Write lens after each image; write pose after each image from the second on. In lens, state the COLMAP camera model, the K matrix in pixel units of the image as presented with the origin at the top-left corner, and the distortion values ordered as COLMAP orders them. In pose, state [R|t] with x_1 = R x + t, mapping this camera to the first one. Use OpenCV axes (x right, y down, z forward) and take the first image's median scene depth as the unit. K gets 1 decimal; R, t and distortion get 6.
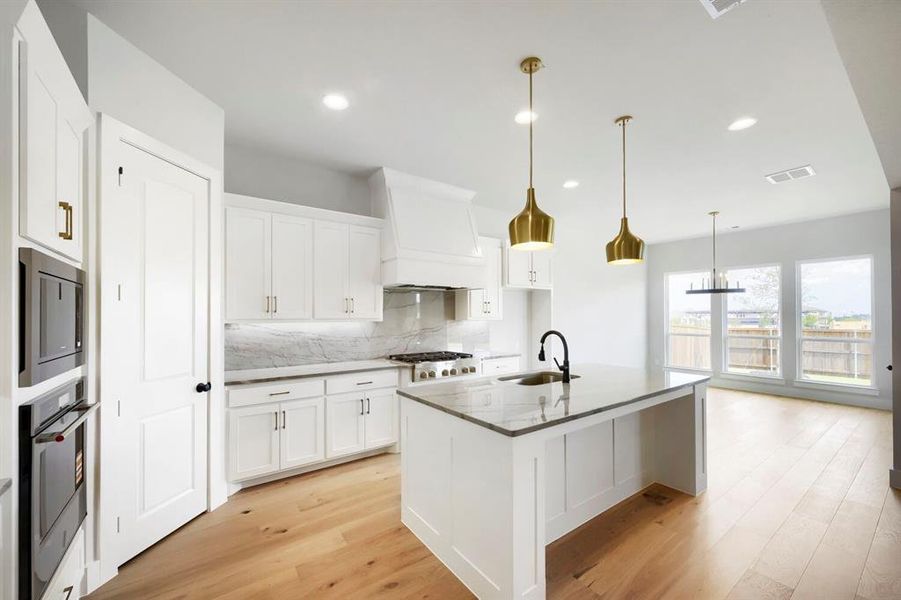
lens RADIAL K [[361.5, 0, 462.9], [0, 361.5, 315.3], [0, 0, 1]] dist [-0.005261, -0.000095]
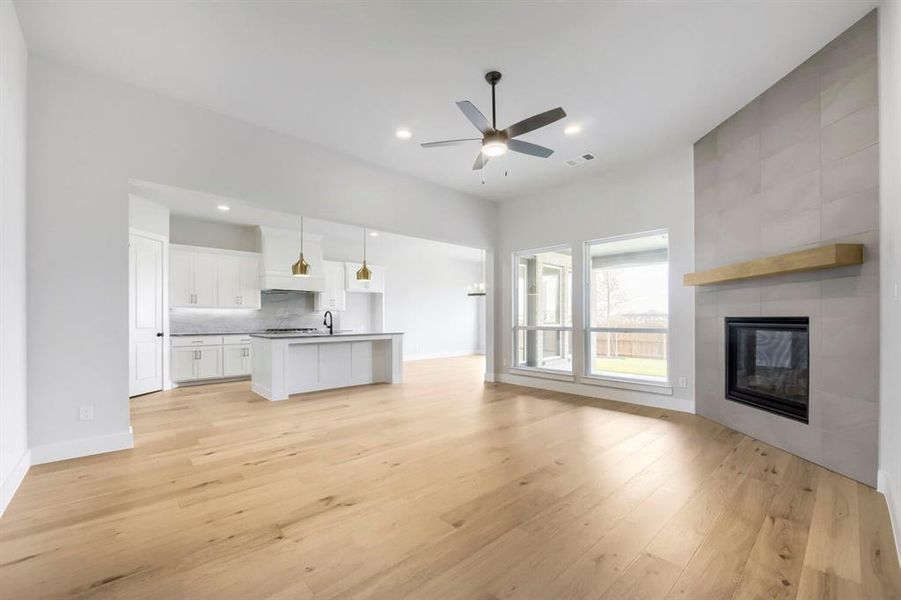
lens RADIAL K [[361.5, 0, 455.7], [0, 361.5, 319.6], [0, 0, 1]] dist [-0.005261, -0.000095]
pose [[0.993023, 0.001689, 0.117910, 0.688944], [-0.002369, 0.999981, 0.005633, 0.071222], [-0.117898, -0.005873, 0.993008, -1.179187]]
